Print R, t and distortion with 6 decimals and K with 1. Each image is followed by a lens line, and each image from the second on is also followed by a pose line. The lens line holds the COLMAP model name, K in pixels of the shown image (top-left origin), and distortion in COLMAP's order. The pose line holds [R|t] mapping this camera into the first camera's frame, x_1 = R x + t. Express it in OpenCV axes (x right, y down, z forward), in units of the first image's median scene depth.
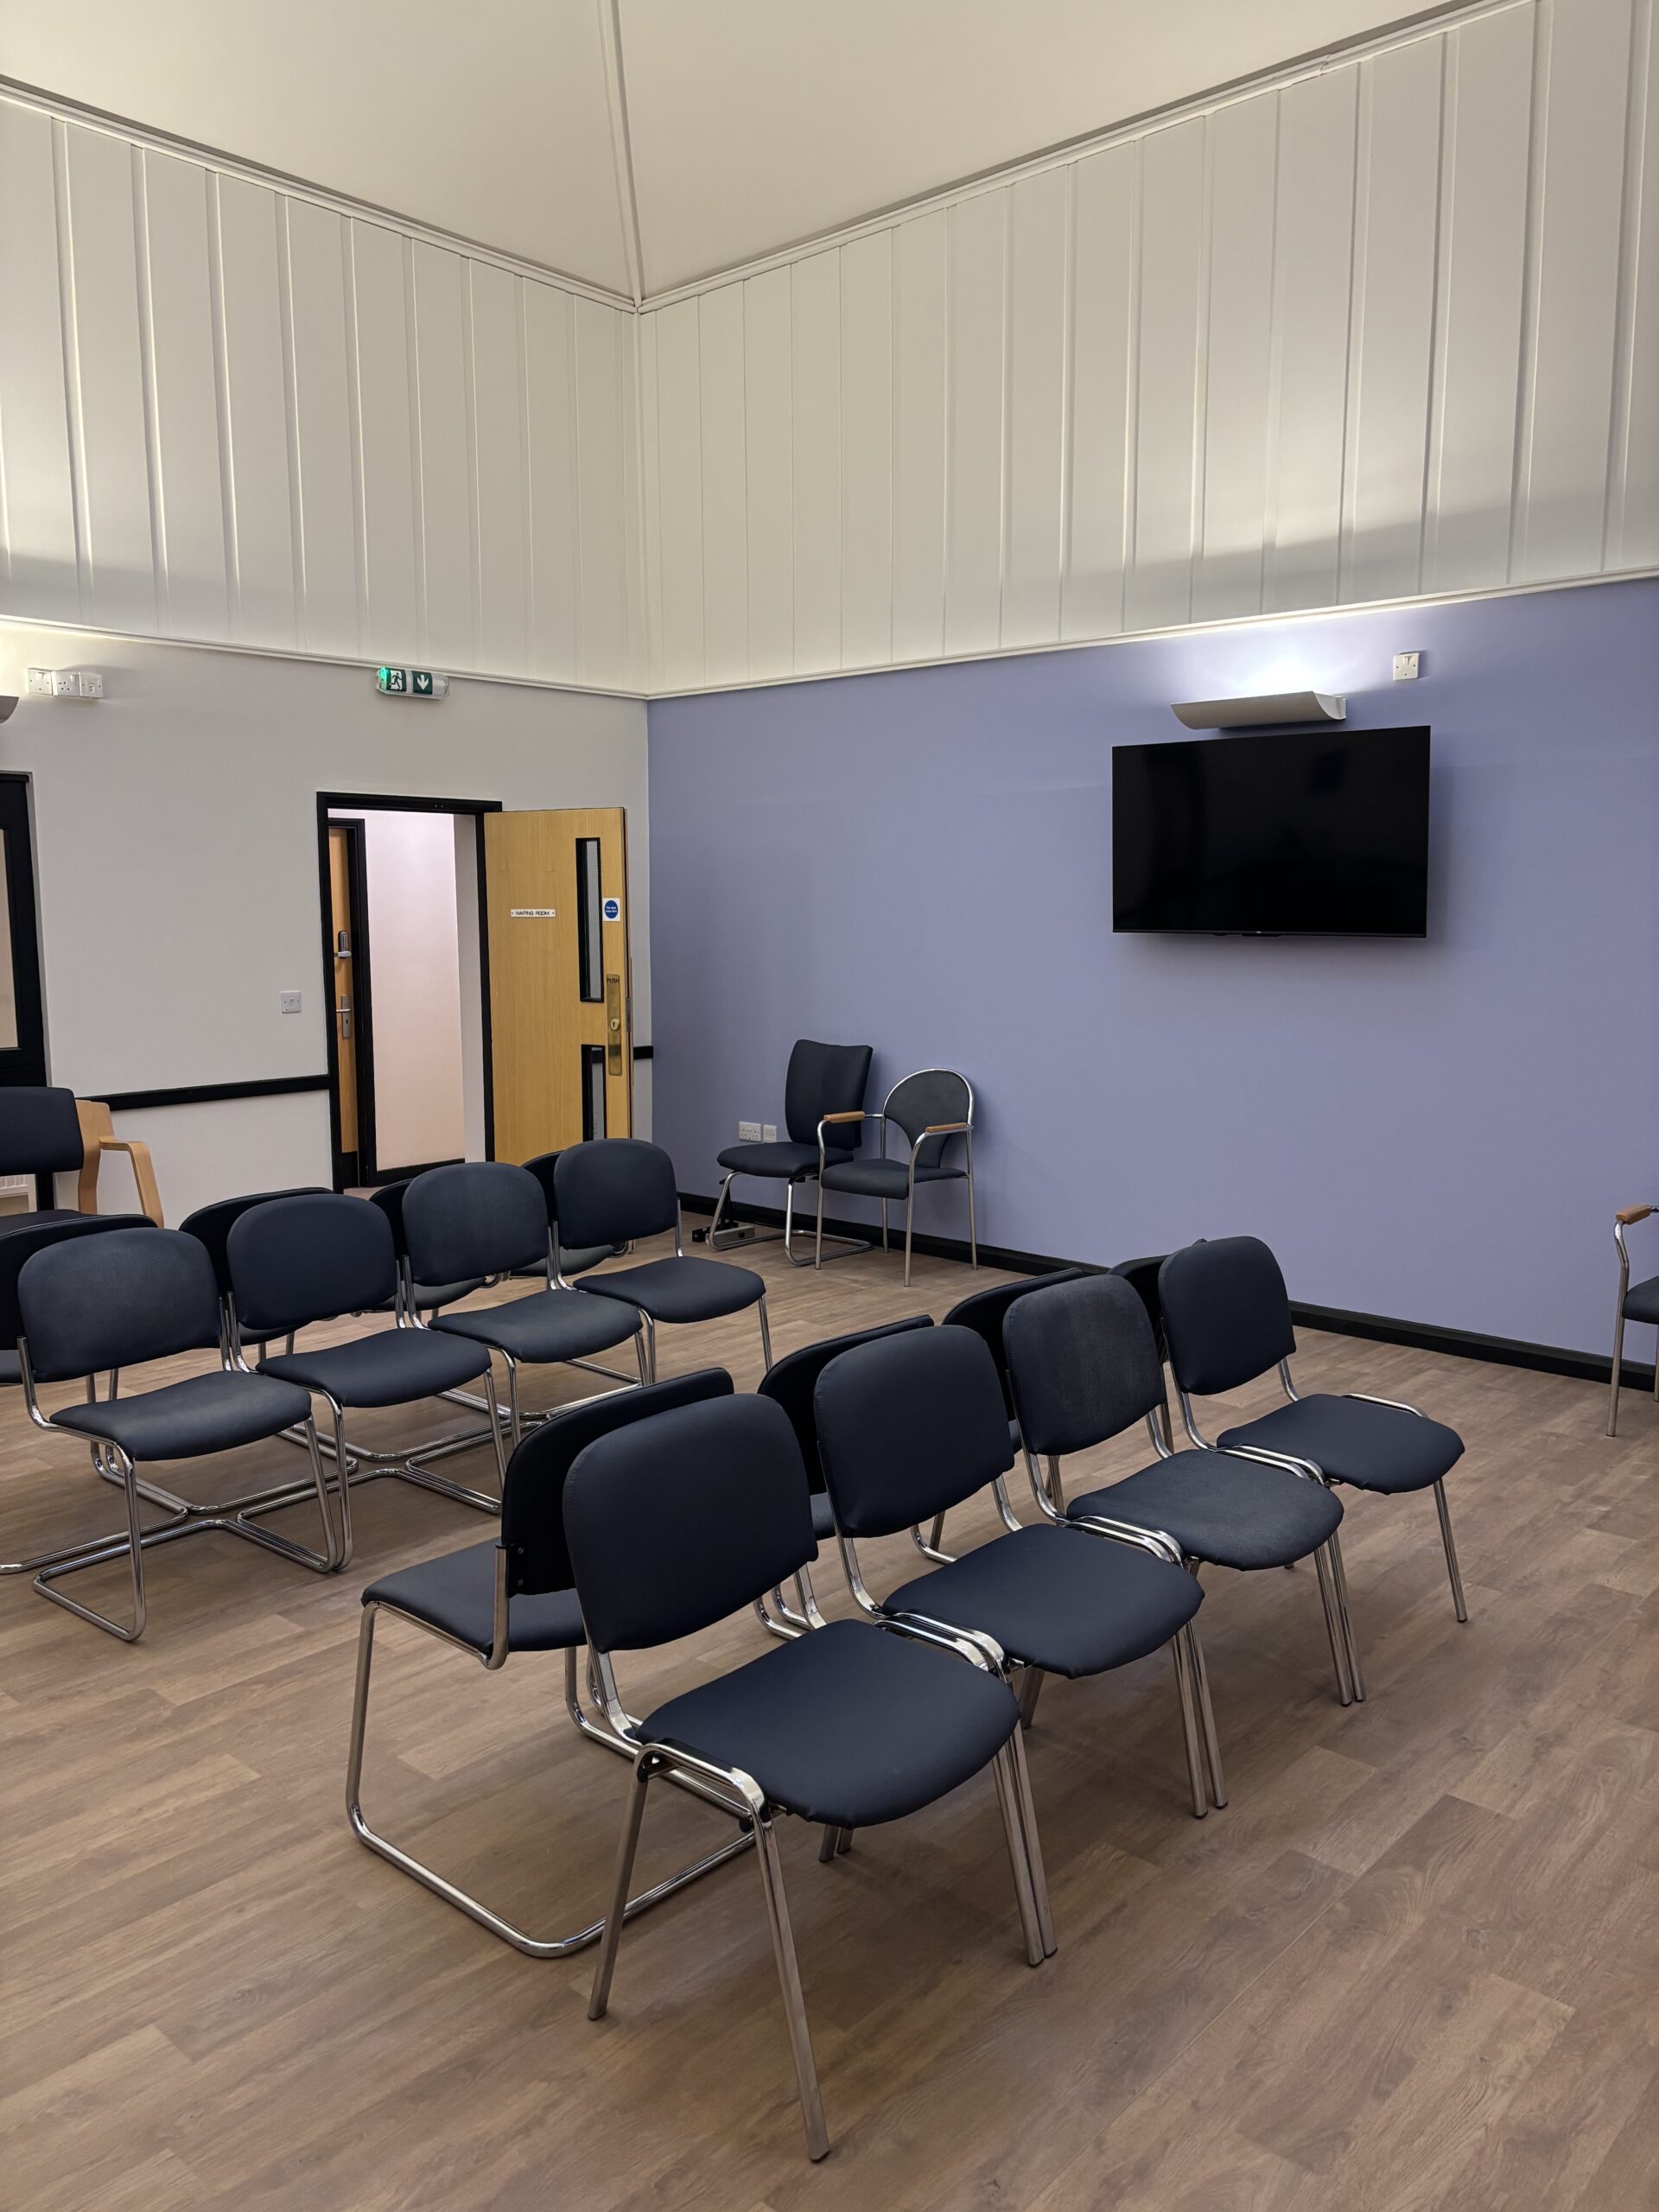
lens RADIAL K [[1708.8, 0, 829.5], [0, 1708.8, 1106.0], [0, 0, 1]] dist [-0.002540, -0.006491]
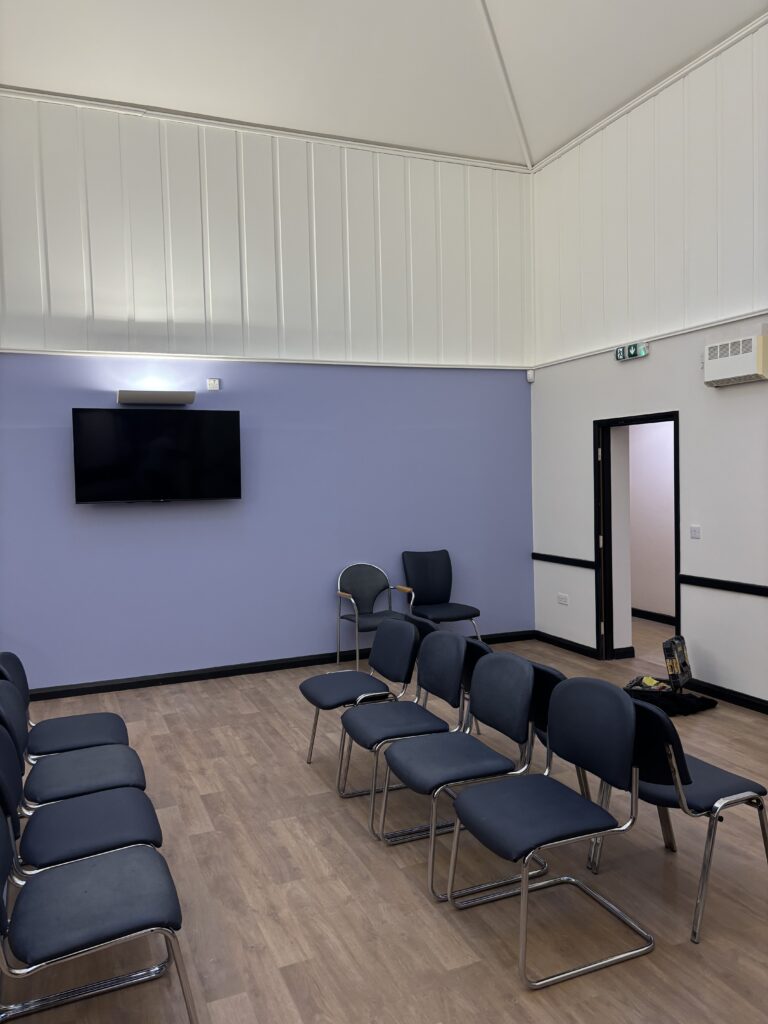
lens RADIAL K [[768.4, 0, 384.0], [0, 768.4, 512.0], [0, 0, 1]] dist [0.069121, -0.146067]
pose [[0.412479, -0.049149, 0.909640, -0.534699], [0.134750, 0.990851, -0.007565, -0.045010], [-0.900946, 0.125694, 0.415328, 0.372373]]
